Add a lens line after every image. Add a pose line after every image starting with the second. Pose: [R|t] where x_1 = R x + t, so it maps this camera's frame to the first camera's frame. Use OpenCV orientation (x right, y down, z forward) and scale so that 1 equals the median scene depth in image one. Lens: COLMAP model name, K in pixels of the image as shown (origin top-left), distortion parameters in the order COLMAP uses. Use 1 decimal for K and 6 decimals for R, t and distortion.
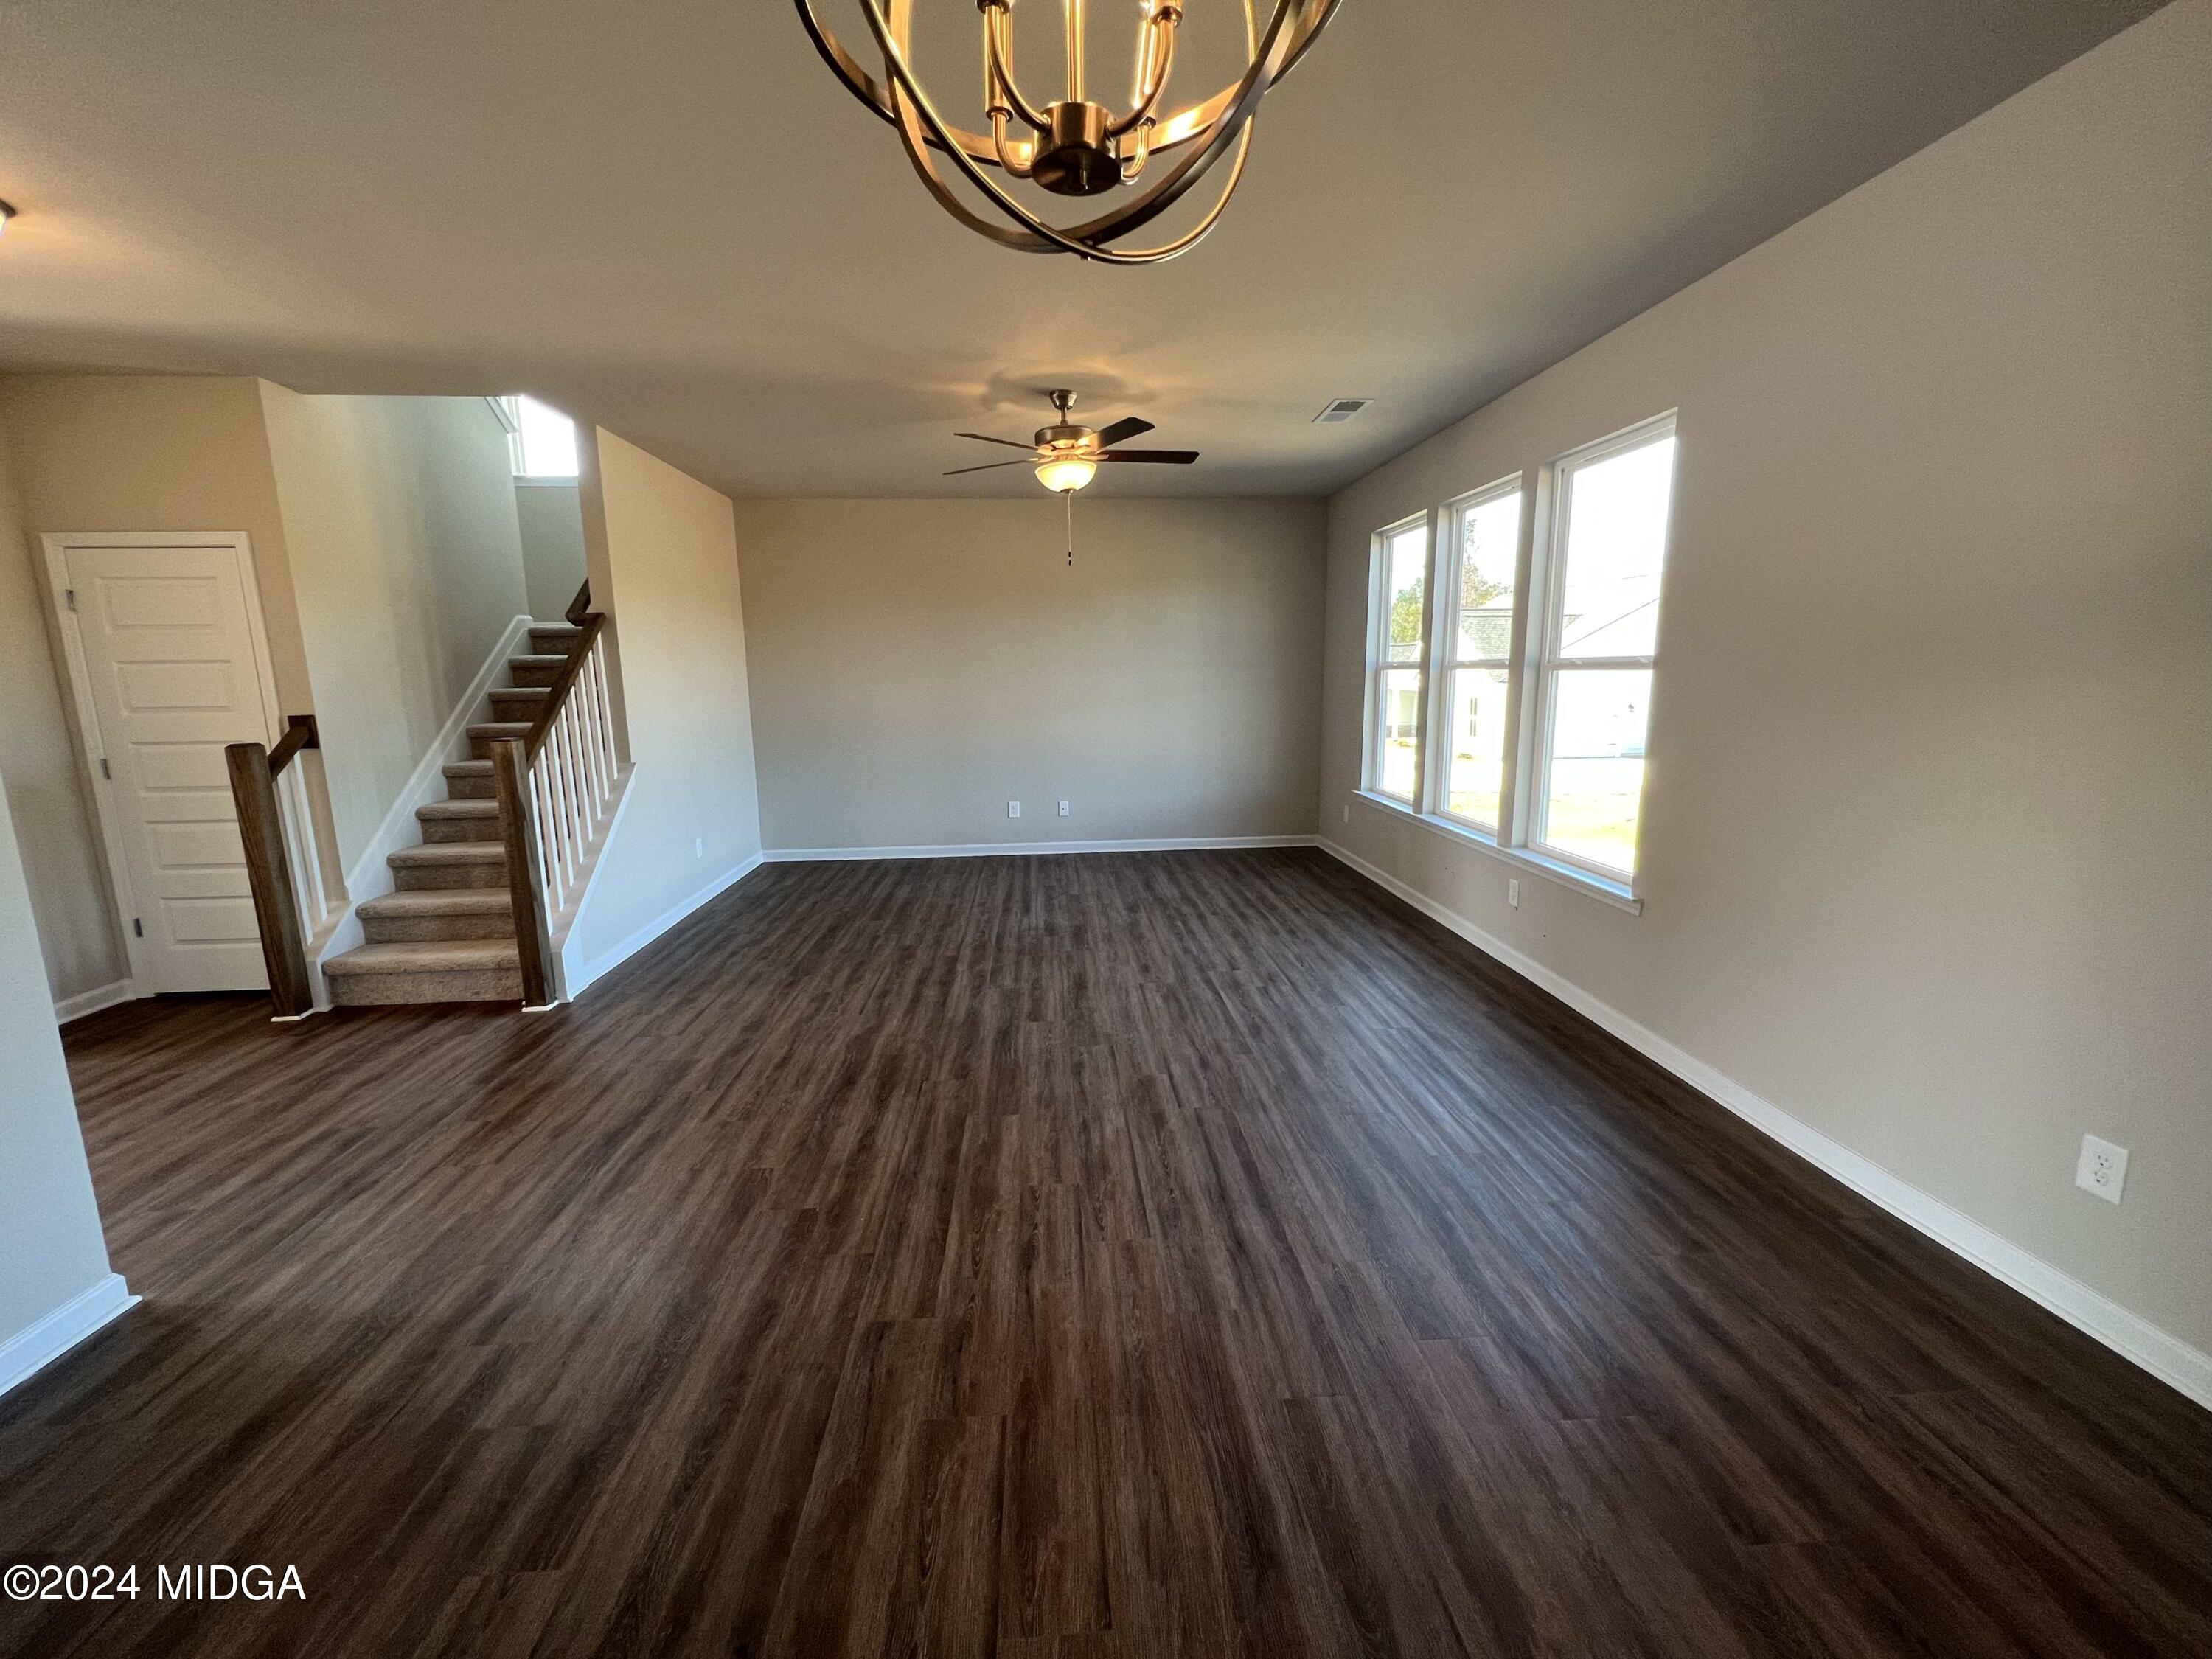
lens RADIAL K [[887.6, 0, 1103.5], [0, 887.6, 826.8], [0, 0, 1]] dist [-0.001972, 0.000000]
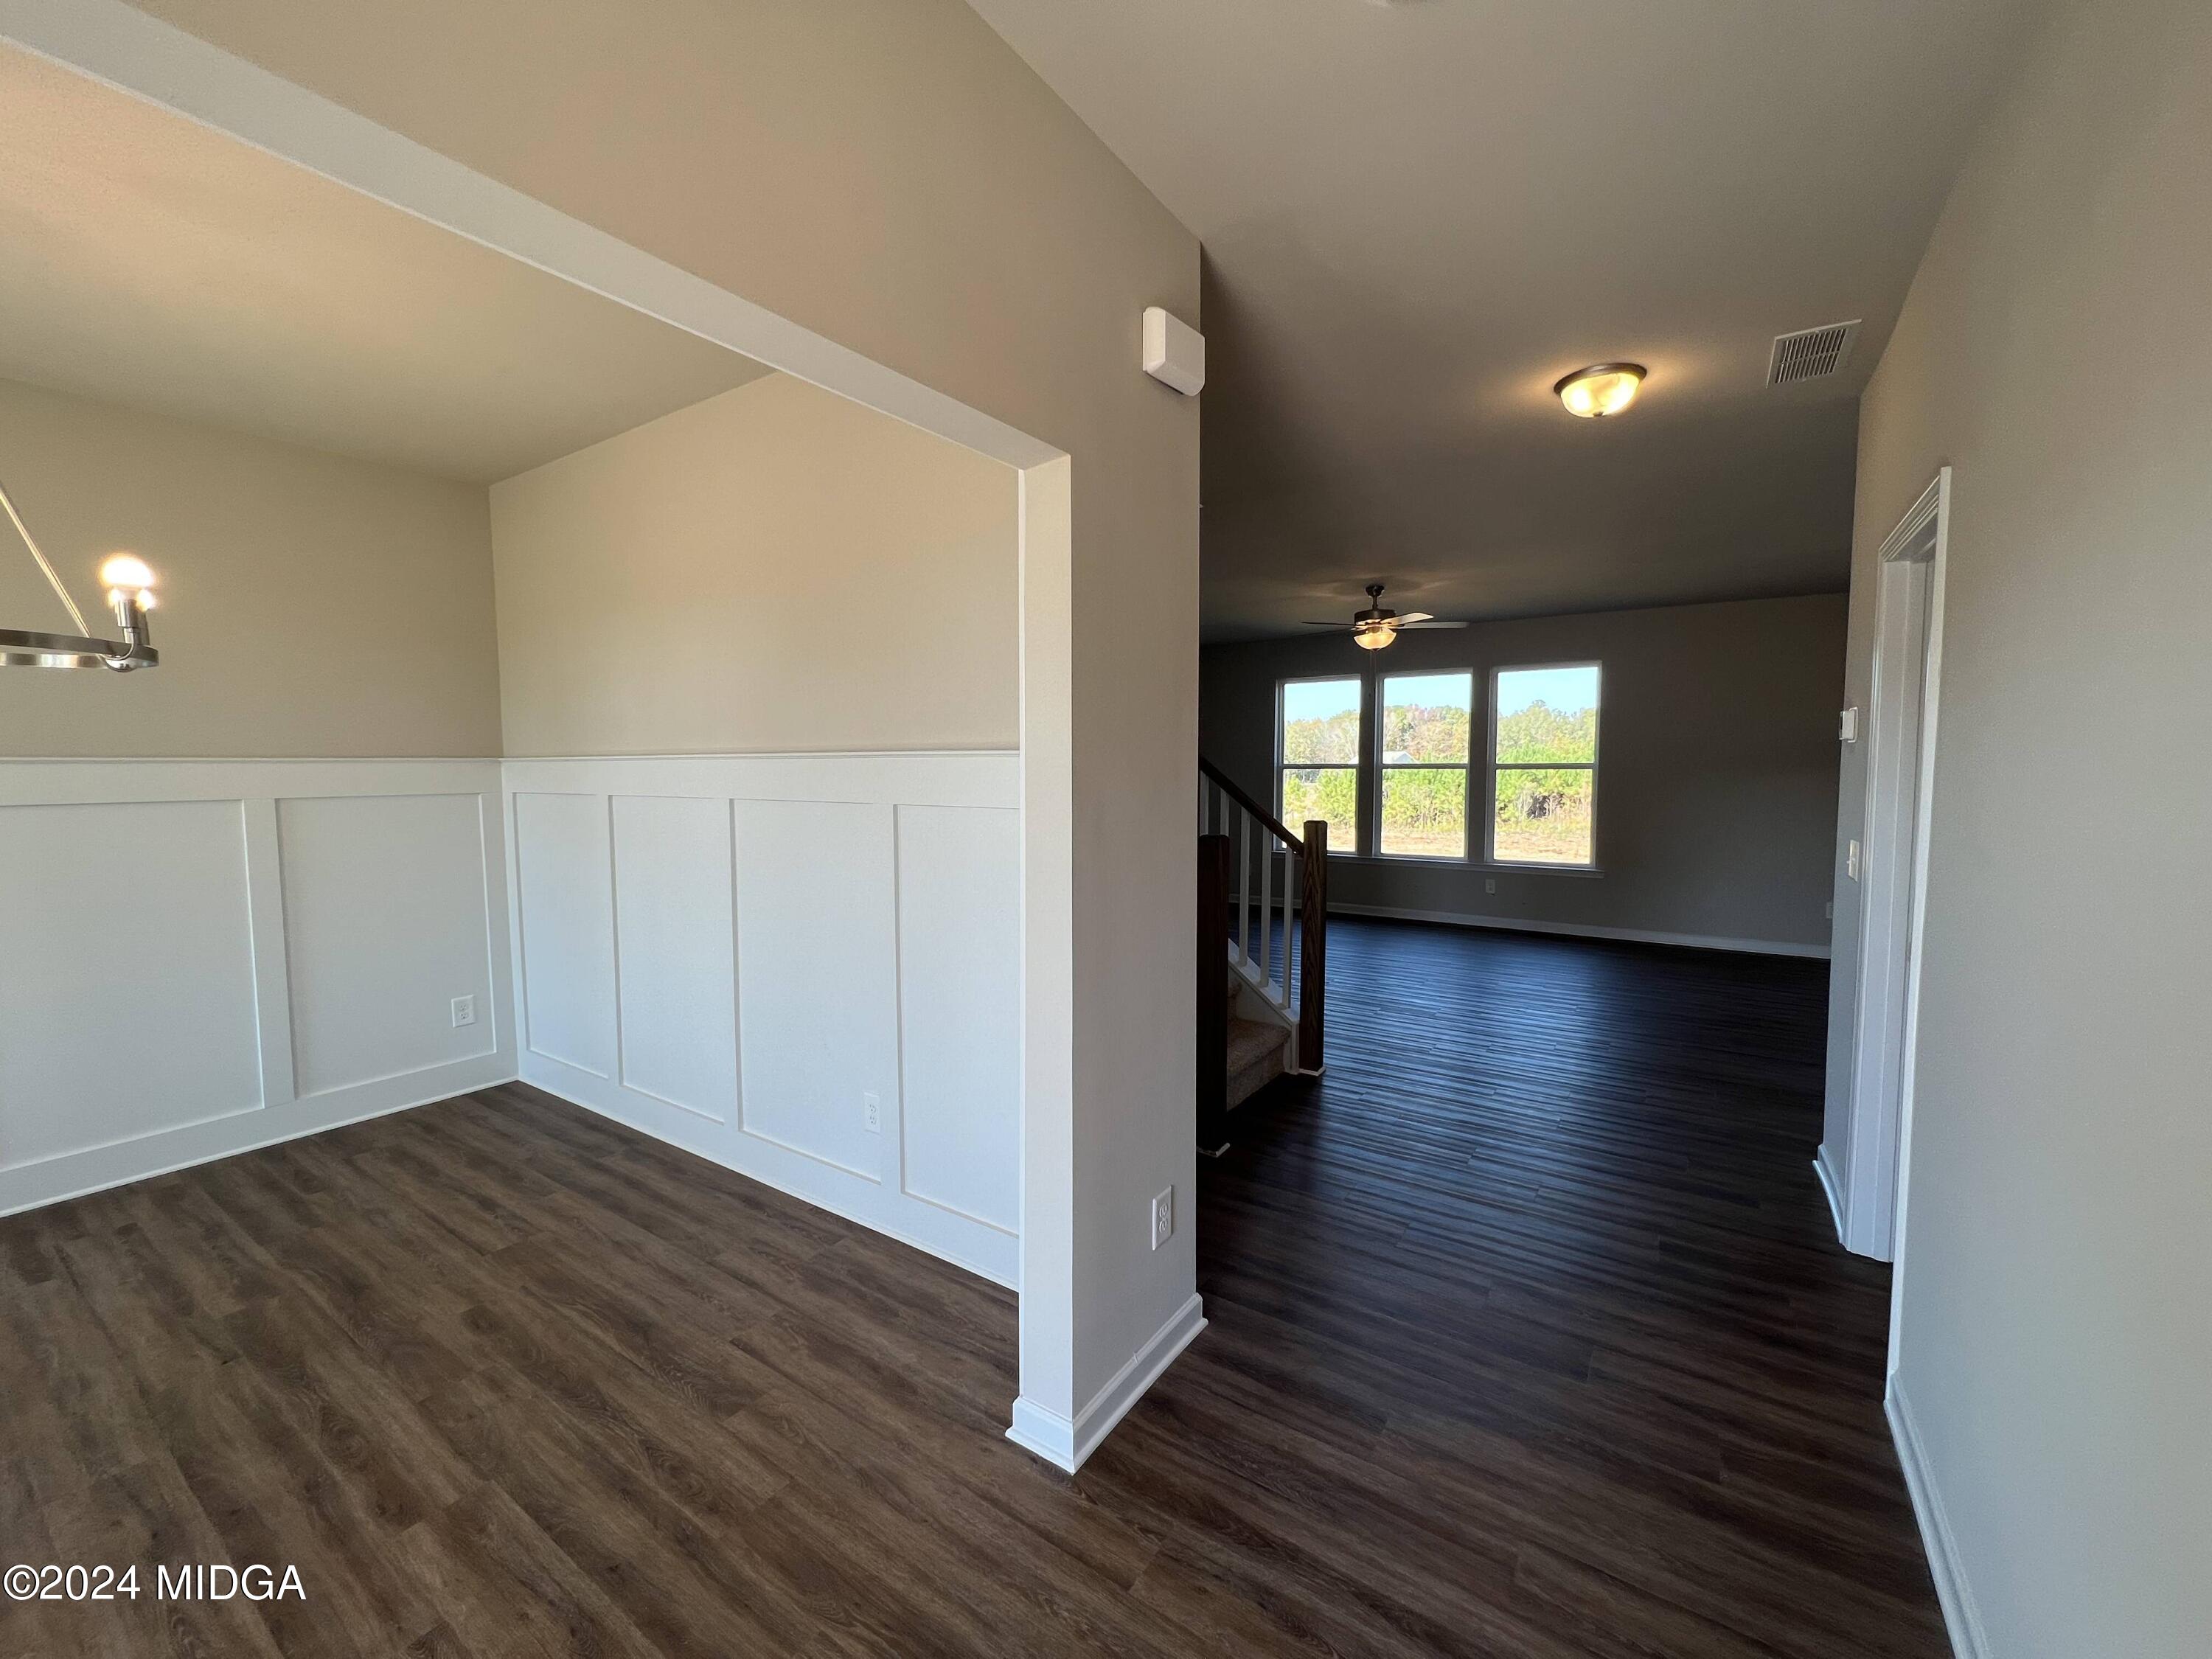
lens RADIAL K [[883.9, 0, 1103.6], [0, 883.9, 825.7], [0, 0, 1]] dist [-0.001817, 0.000173]
pose [[0.618791, -0.040745, 0.784498, -1.614428], [0.130646, 0.990084, -0.051627, -0.067795], [-0.774616, 0.134438, 0.617978, 0.497003]]
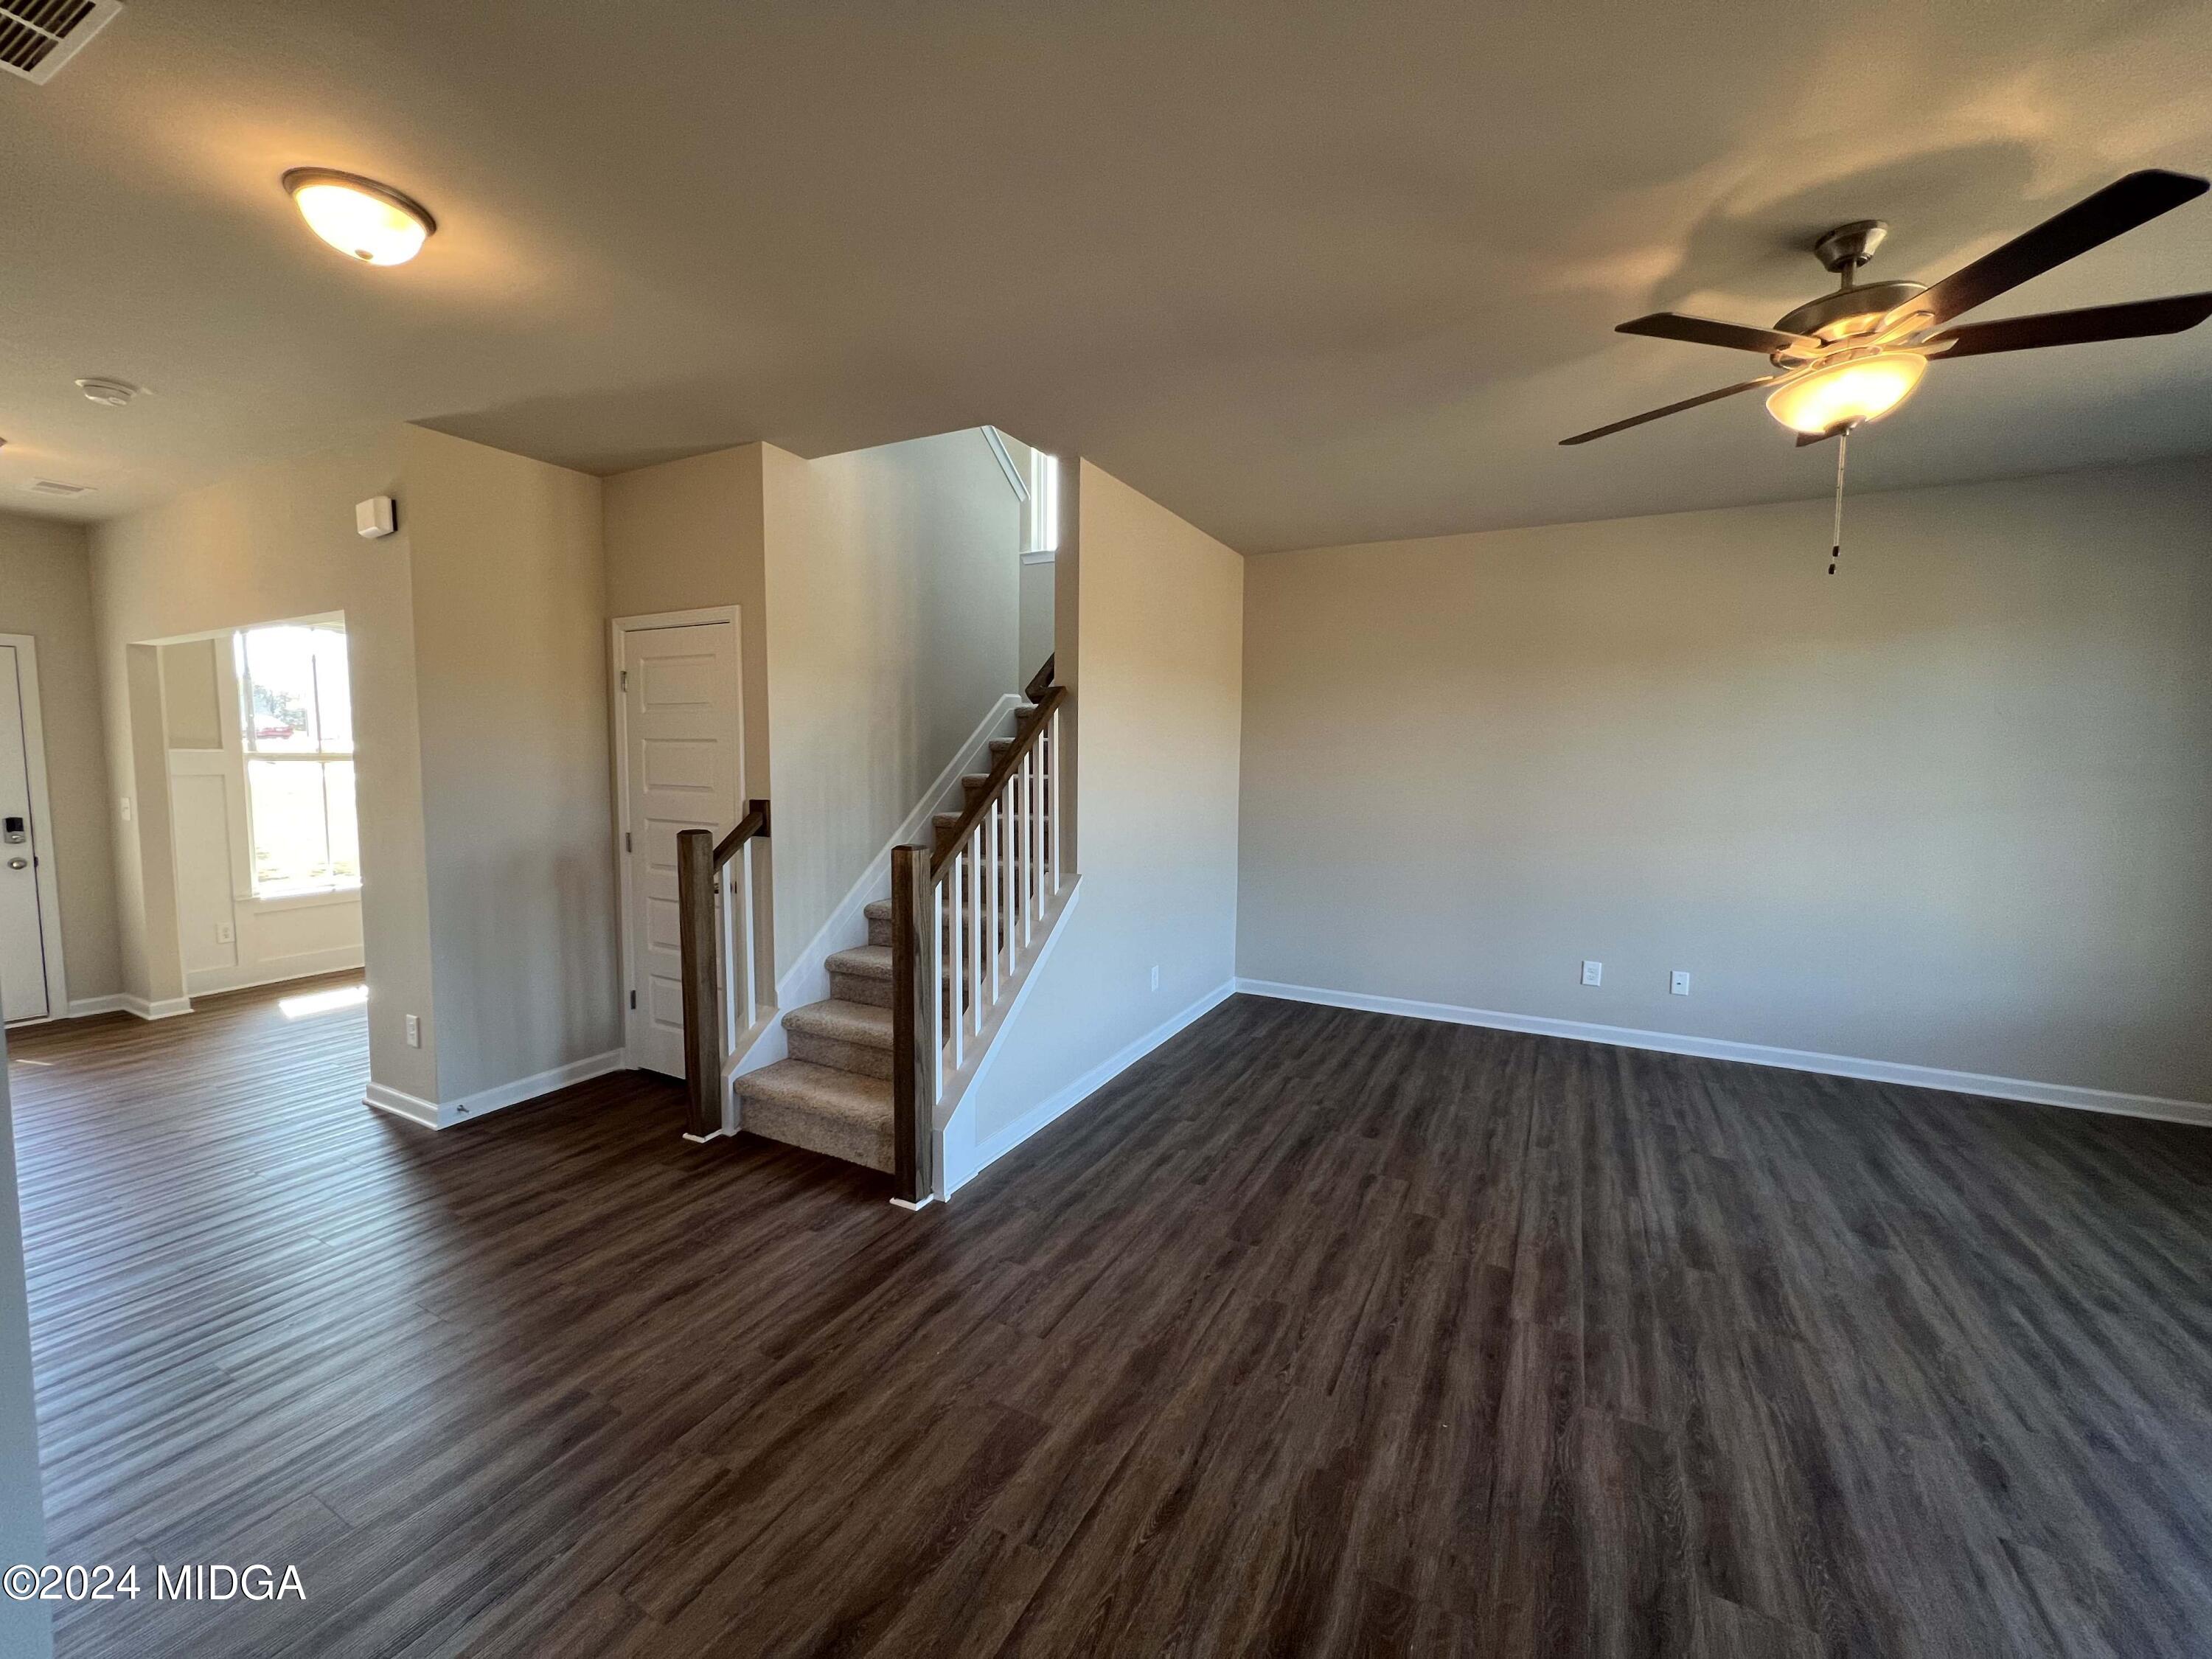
lens RADIAL K [[887.6, 0, 1103.5], [0, 887.6, 826.8], [0, 0, 1]] dist [-0.001972, 0.000000]
pose [[0.848437, 0.064122, -0.525398, -0.123265], [-0.112950, 0.991704, -0.061365, -0.082716], [0.517104, 0.111408, 0.848641, 0.411443]]
